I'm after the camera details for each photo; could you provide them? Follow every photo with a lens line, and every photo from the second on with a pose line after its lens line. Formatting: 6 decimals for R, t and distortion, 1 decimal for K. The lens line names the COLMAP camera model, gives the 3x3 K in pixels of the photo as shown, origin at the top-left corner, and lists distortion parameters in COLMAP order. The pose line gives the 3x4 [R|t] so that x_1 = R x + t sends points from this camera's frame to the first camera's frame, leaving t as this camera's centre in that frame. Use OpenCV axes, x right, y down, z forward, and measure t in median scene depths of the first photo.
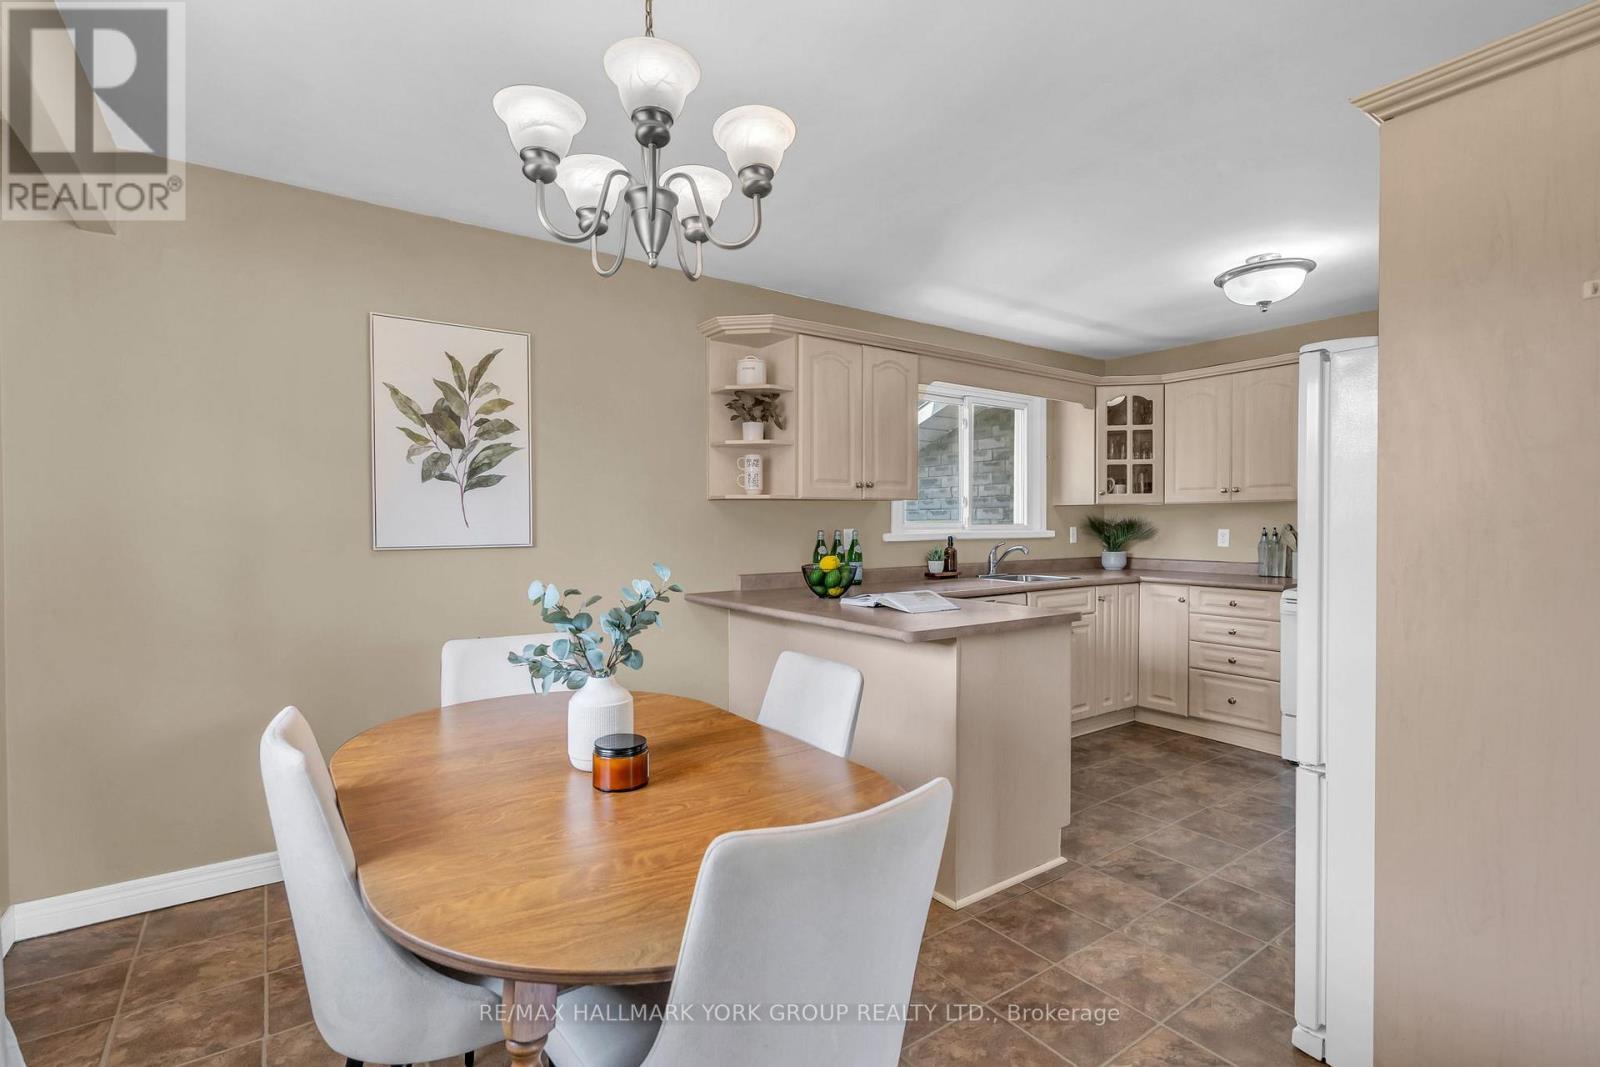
lens RADIAL K [[742.3, 0, 772.4], [0, 742.3, 533.9], [0, 0, 1]] dist [-0.010782, 0.004321]
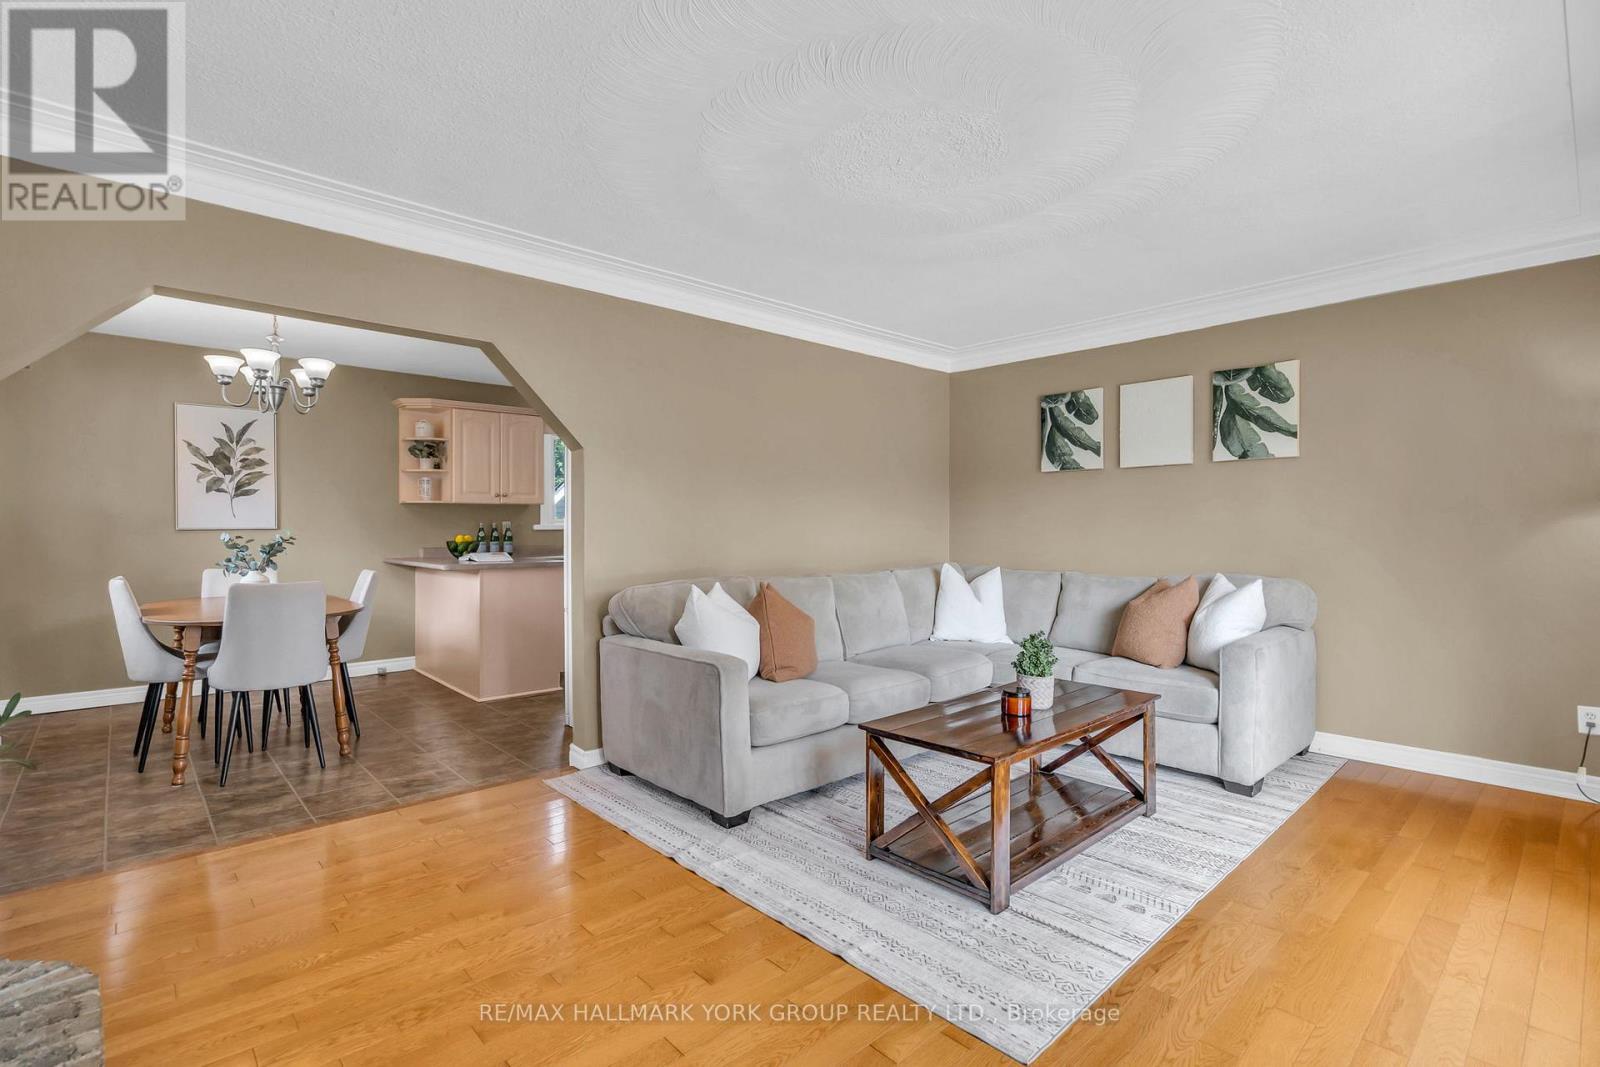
lens RADIAL K [[742.3, 0, 780.1], [0, 742.3, 527.0], [0, 0, 1]] dist [-0.010782, 0.004321]
pose [[0.990363, -0.002234, 0.138478, 0.500395], [0.004452, 0.999867, -0.015706, 0.035736], [-0.138425, 0.016171, 0.990241, -0.739270]]
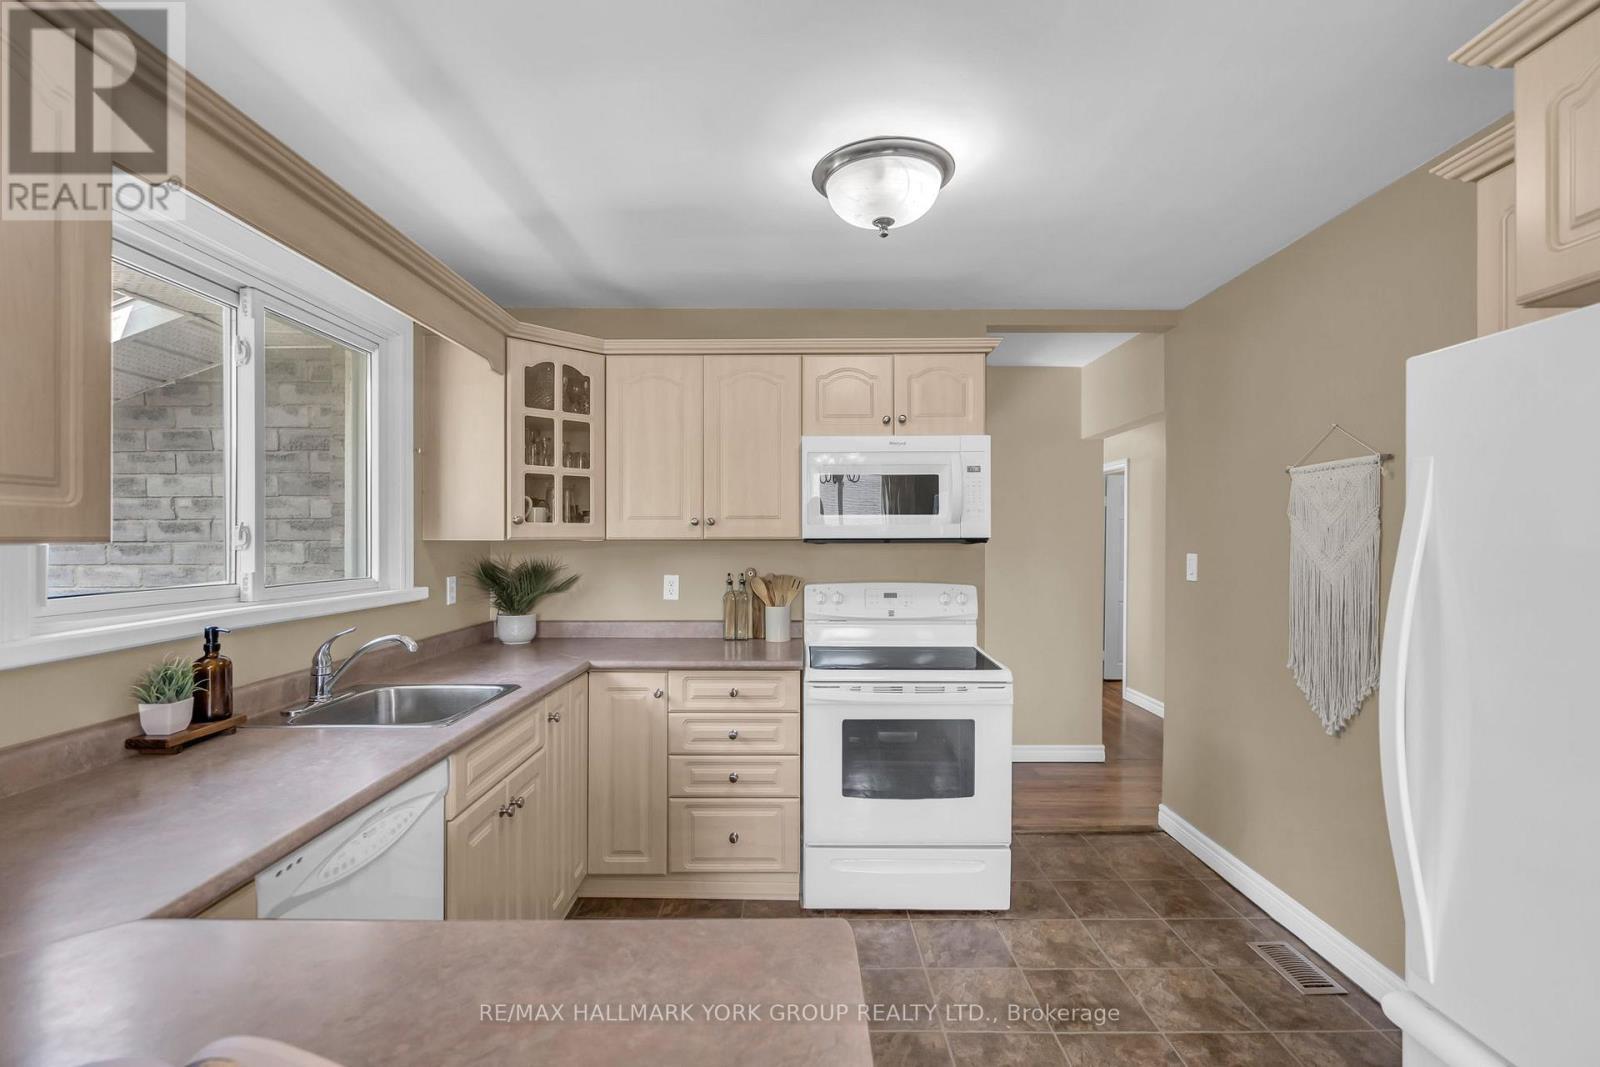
lens RADIAL K [[742.3, 0, 798.6], [0, 742.3, 544.2], [0, 0, 1]] dist [-0.010782, 0.004321]
pose [[0.559139, -0.007520, 0.829040, 0.103495], [0.013220, 0.999913, 0.000153, -0.041412], [-0.828969, 0.010874, 0.559189, 0.594595]]
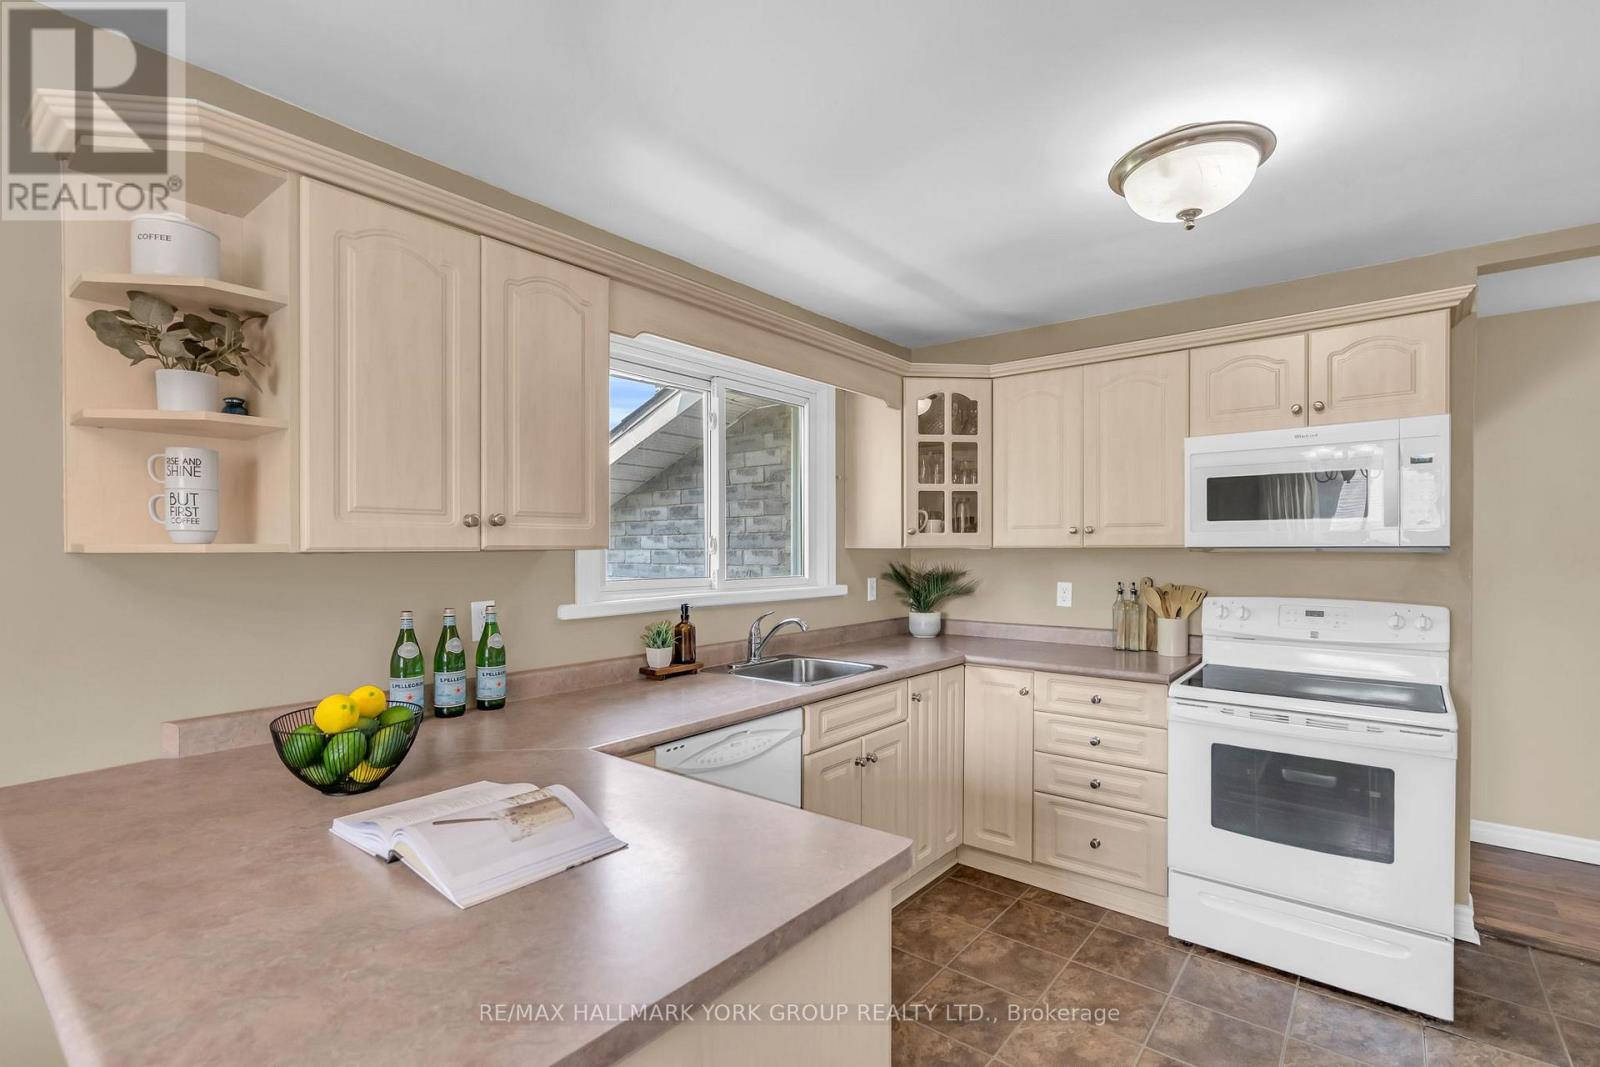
lens RADIAL K [[742.3, 0, 798.7], [0, 742.3, 556.3], [0, 0, 1]] dist [-0.010782, 0.004321]
pose [[0.955284, -0.004026, 0.295663, 0.169468], [0.004680, 0.999988, -0.001505, -0.038587], [-0.295653, 0.002822, 0.955291, 0.448996]]
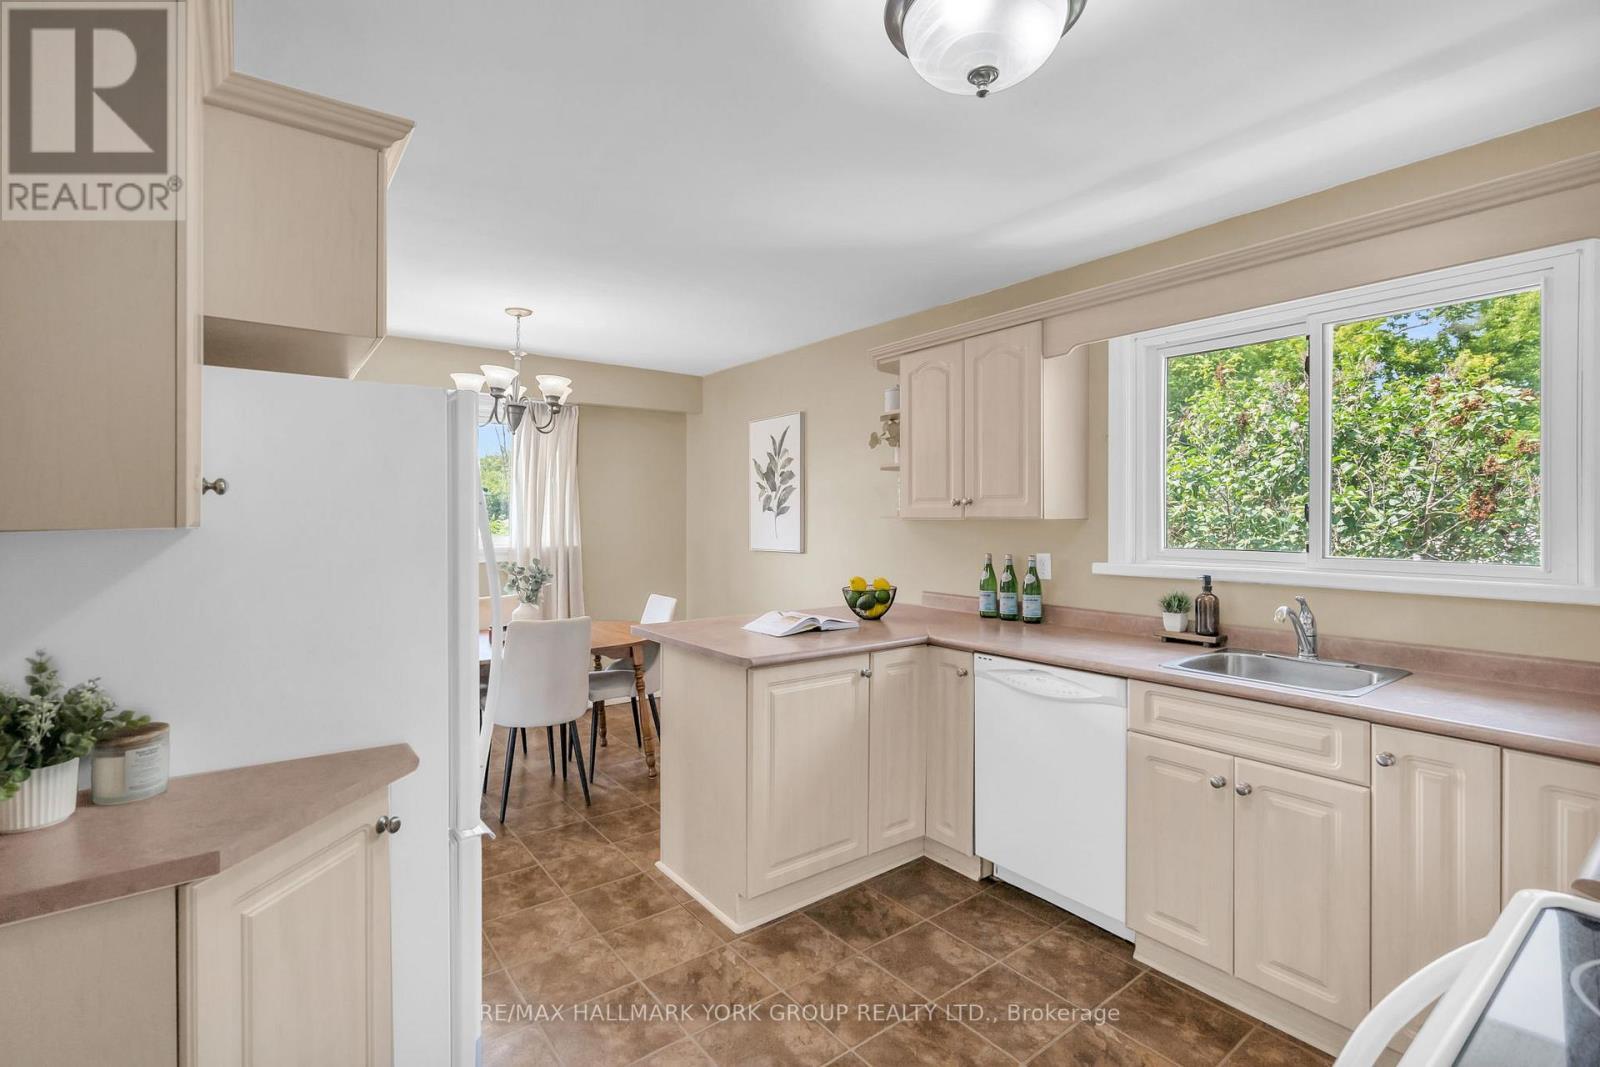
lens RADIAL K [[742.3, 0, 836.6], [0, 742.3, 550.1], [0, 0, 1]] dist [-0.010782, 0.004321]
pose [[0.059806, 0.039841, -0.997415, 0.941413], [-0.016529, 0.999106, 0.038917, -0.038246], [0.998073, 0.014159, 0.060411, 0.783675]]
